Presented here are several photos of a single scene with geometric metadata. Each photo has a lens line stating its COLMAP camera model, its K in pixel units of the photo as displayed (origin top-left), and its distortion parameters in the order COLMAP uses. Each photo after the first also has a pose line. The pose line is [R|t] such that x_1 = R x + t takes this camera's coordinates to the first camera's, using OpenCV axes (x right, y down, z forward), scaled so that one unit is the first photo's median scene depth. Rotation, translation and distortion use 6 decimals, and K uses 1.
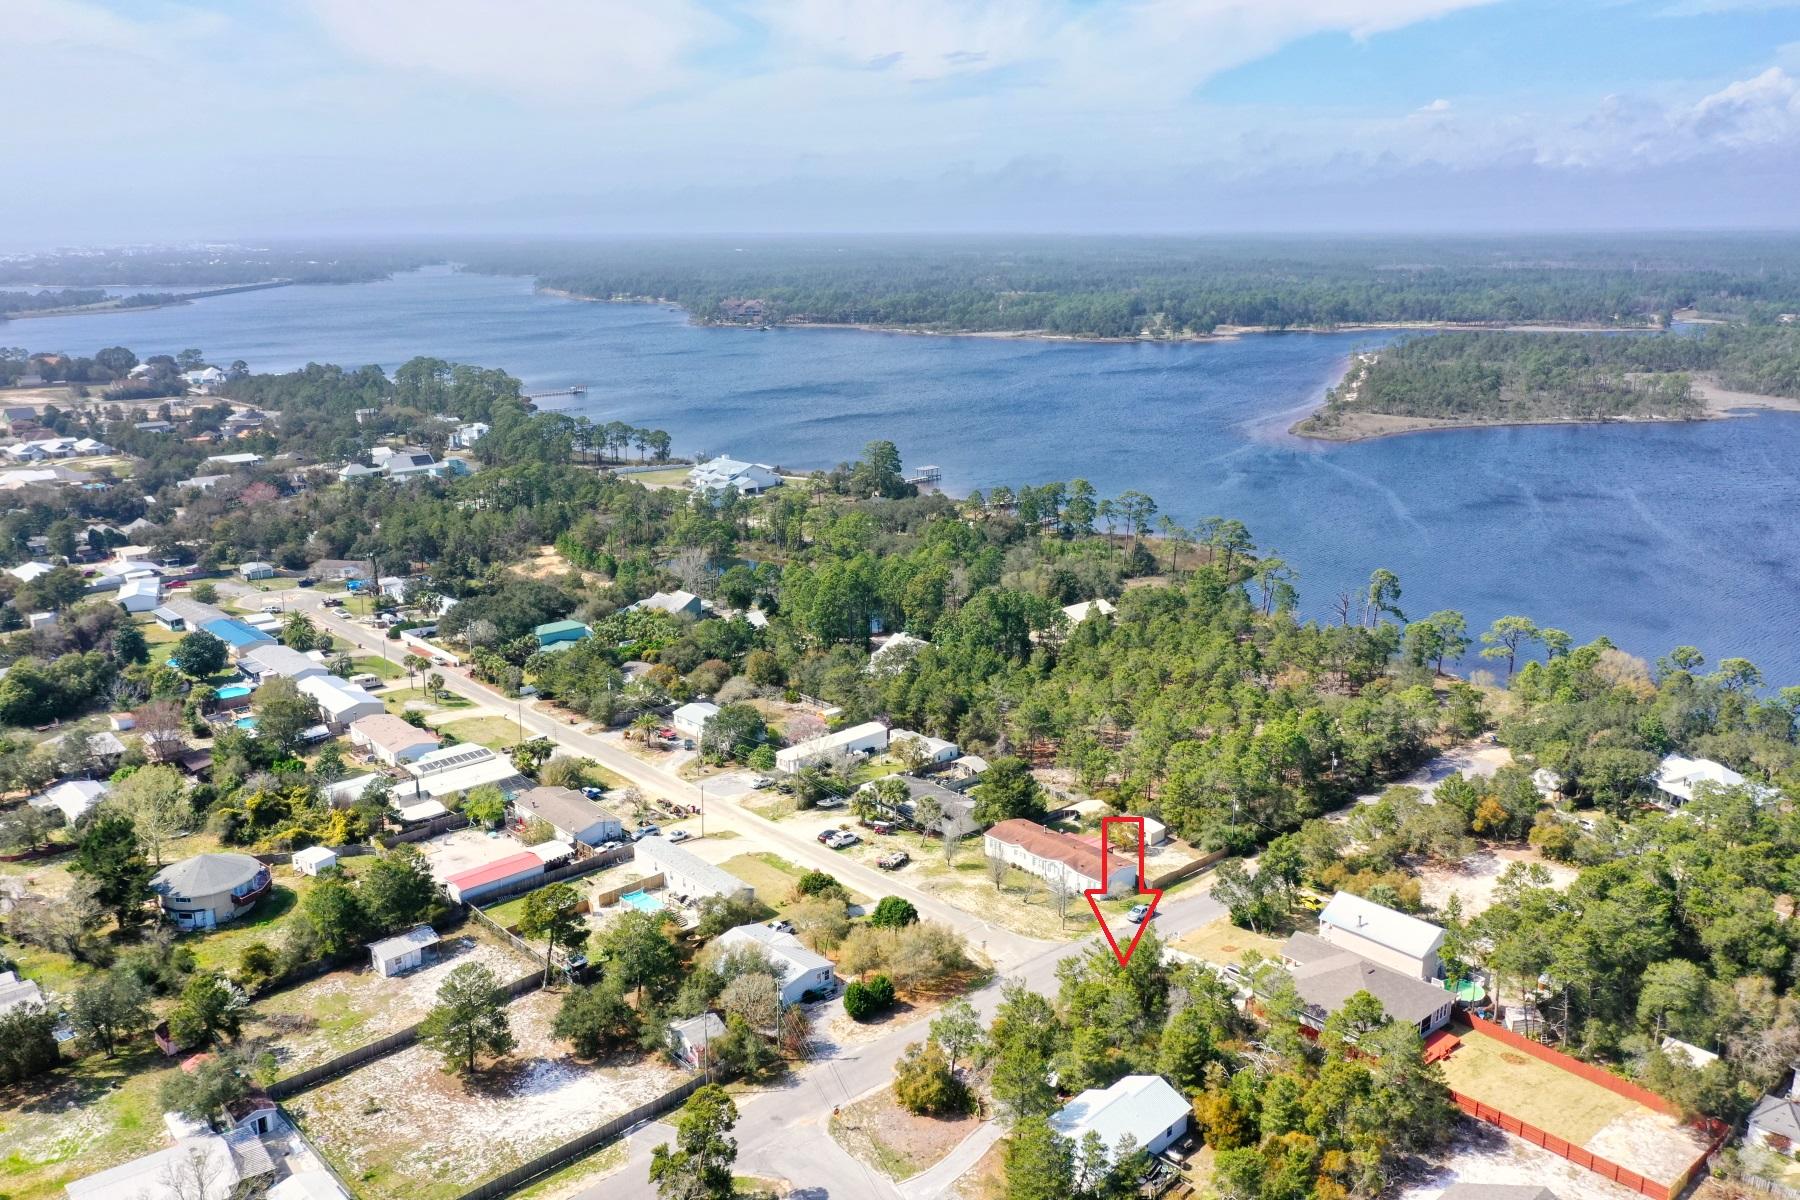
lens RADIAL K [[1420.8, 0, 900.0], [0, 1420.8, 600.0], [0, 0, 1]] dist [0.004858, 0.002039]
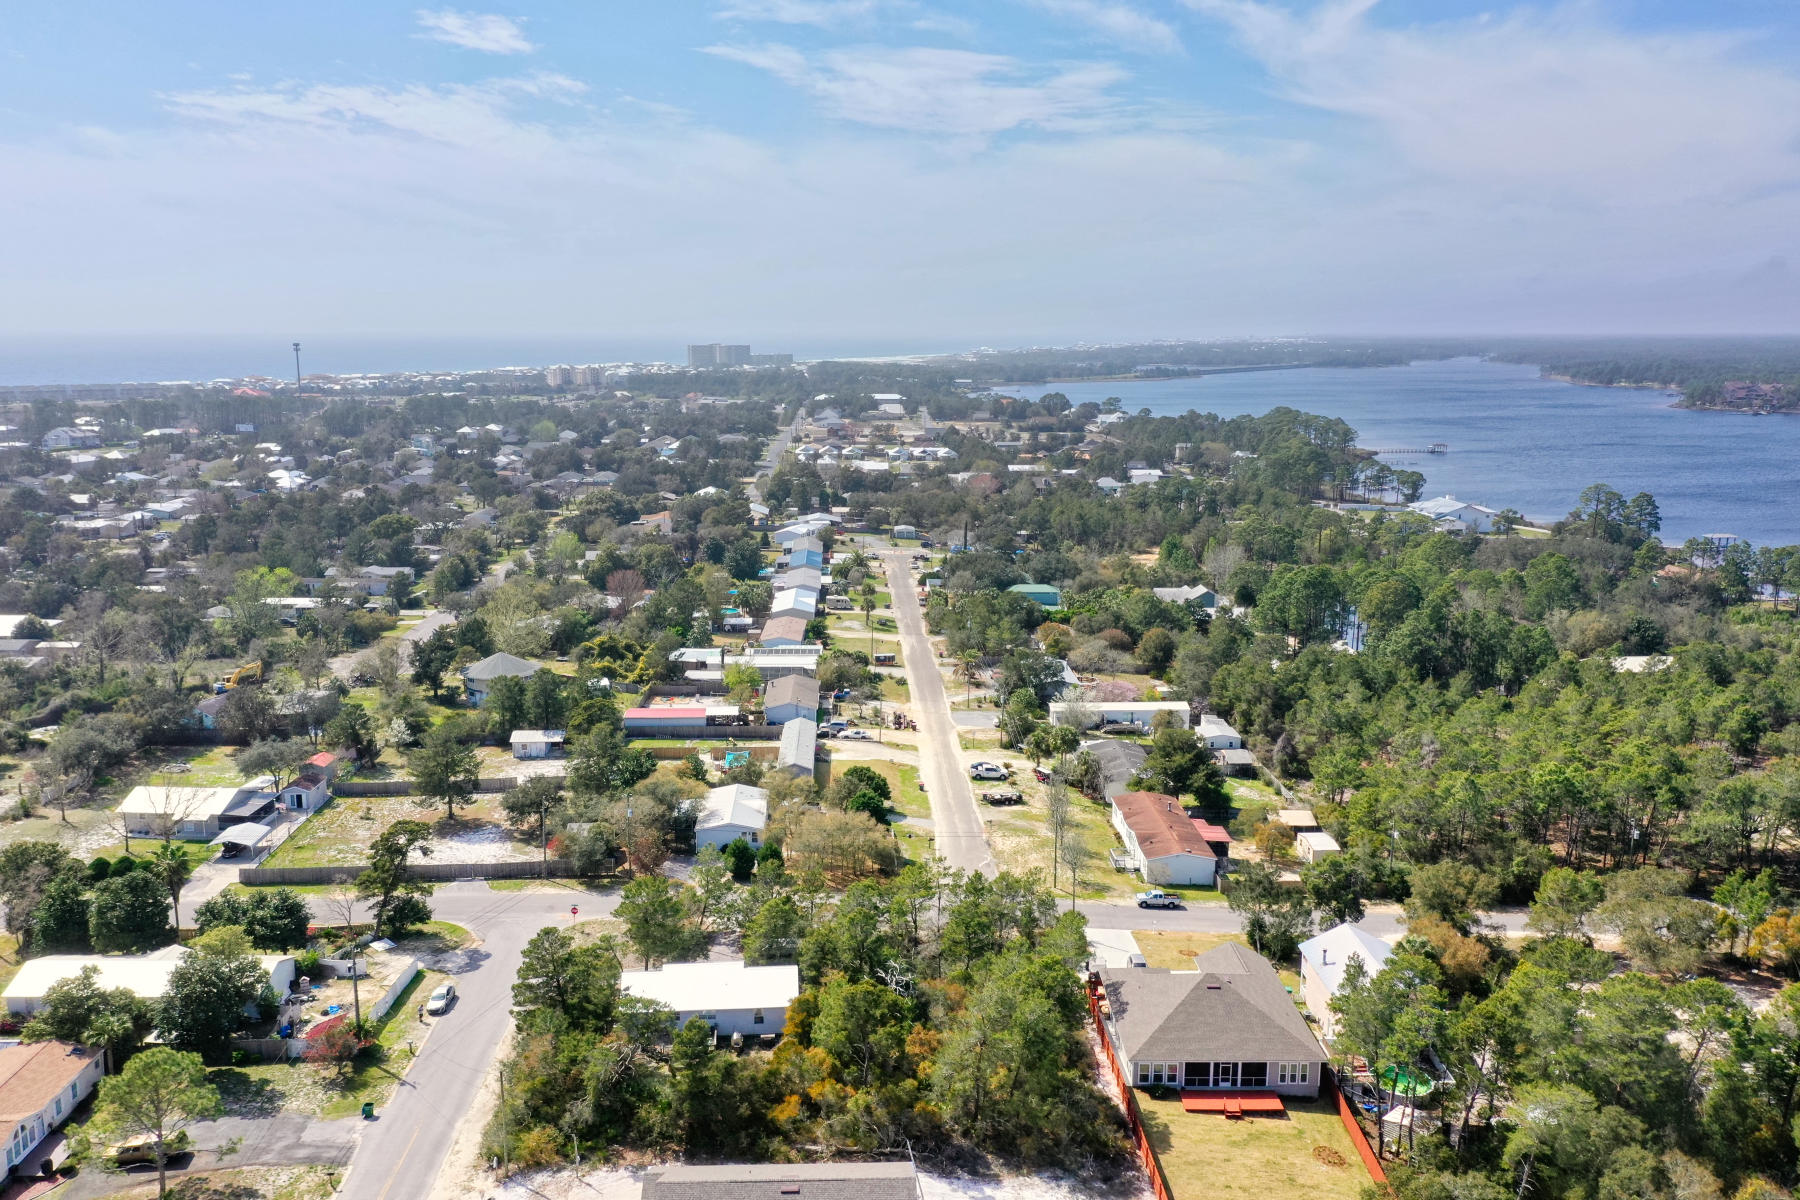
lens RADIAL K [[1420.8, 0, 900.0], [0, 1420.8, 600.0], [0, 0, 1]] dist [0.004858, 0.002039]
pose [[0.756952, 0.126852, -0.641040, 0.537217], [-0.169599, 0.985499, -0.005251, 0.075336], [0.631078, 0.112695, 0.767489, 0.240246]]
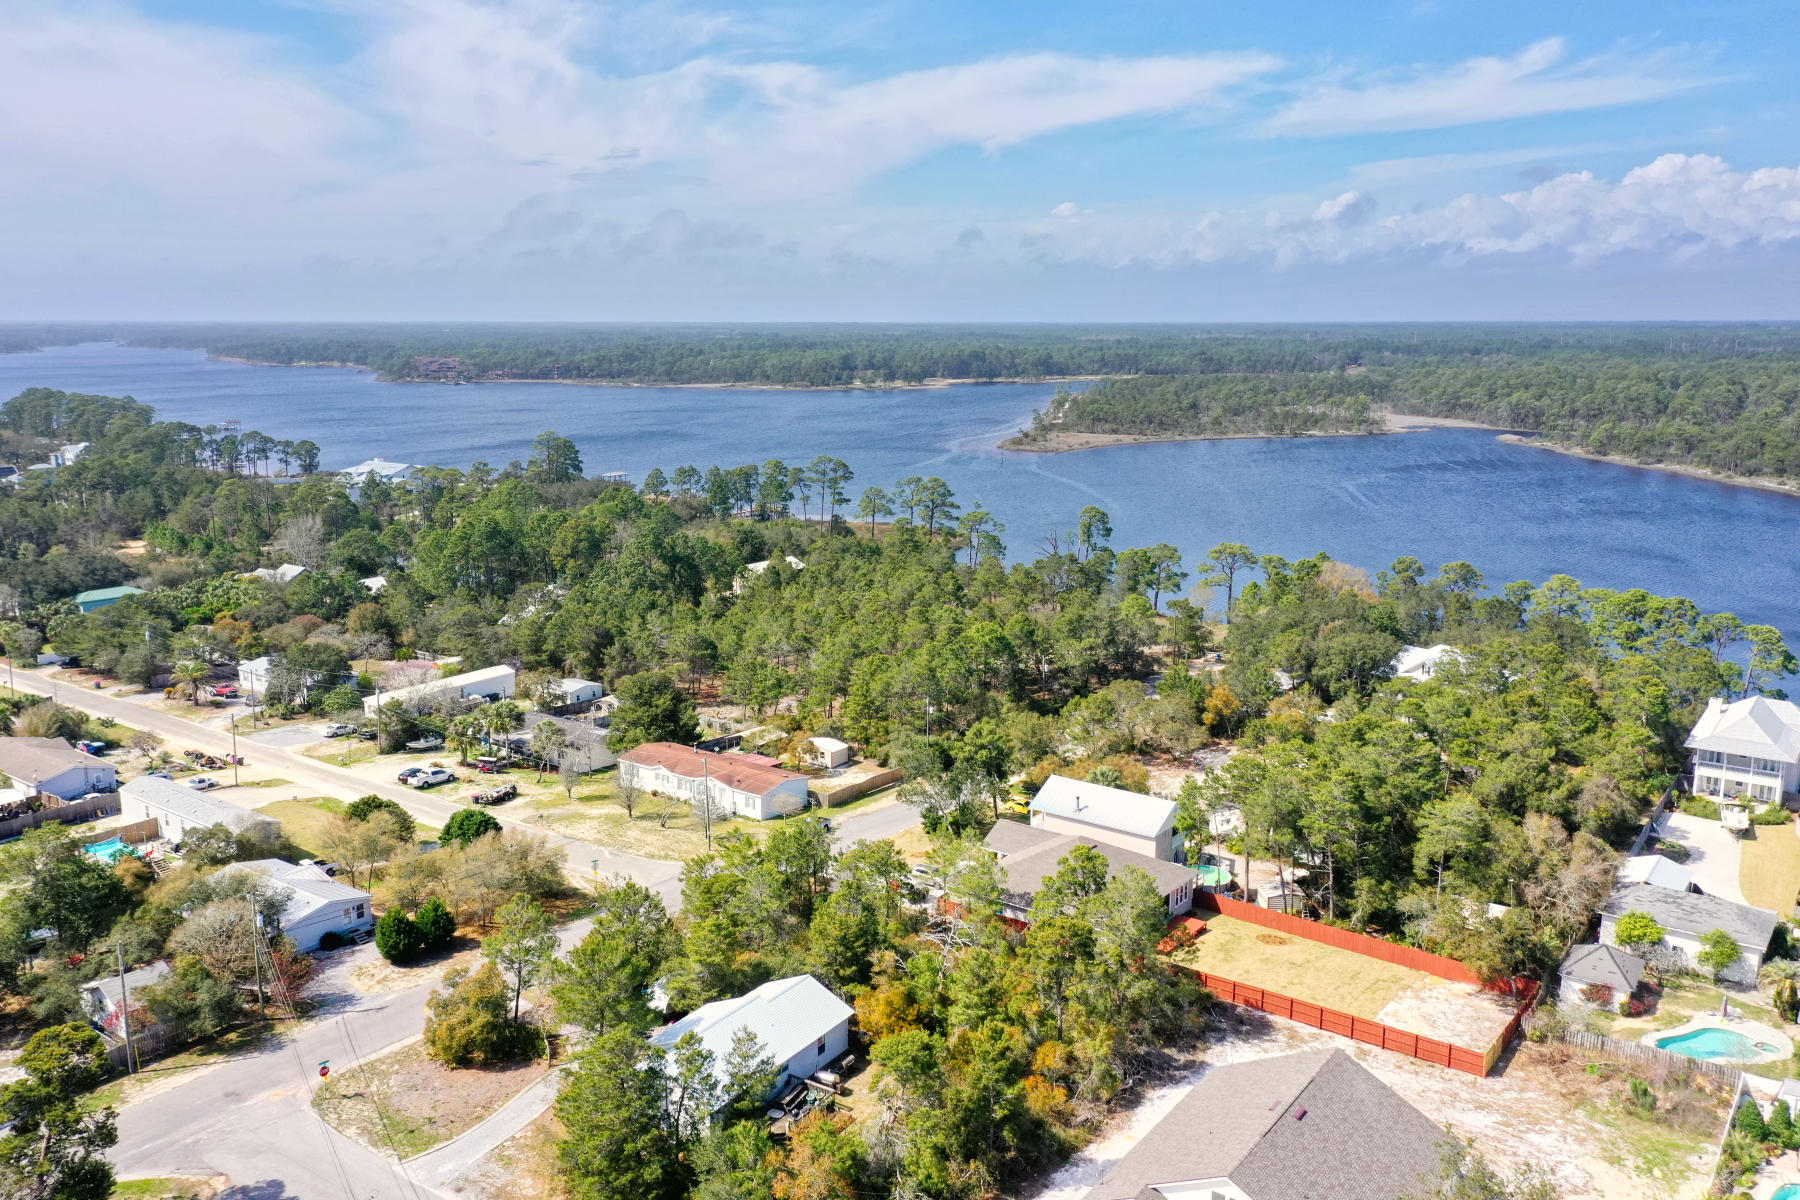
lens RADIAL K [[1420.8, 0, 900.0], [0, 1420.8, 600.0], [0, 0, 1]] dist [0.004858, 0.002039]
pose [[0.981693, -0.031525, 0.187842, 0.072048], [0.043084, 0.997400, -0.057773, 0.137598], [-0.185532, 0.064809, 0.980499, 0.208333]]
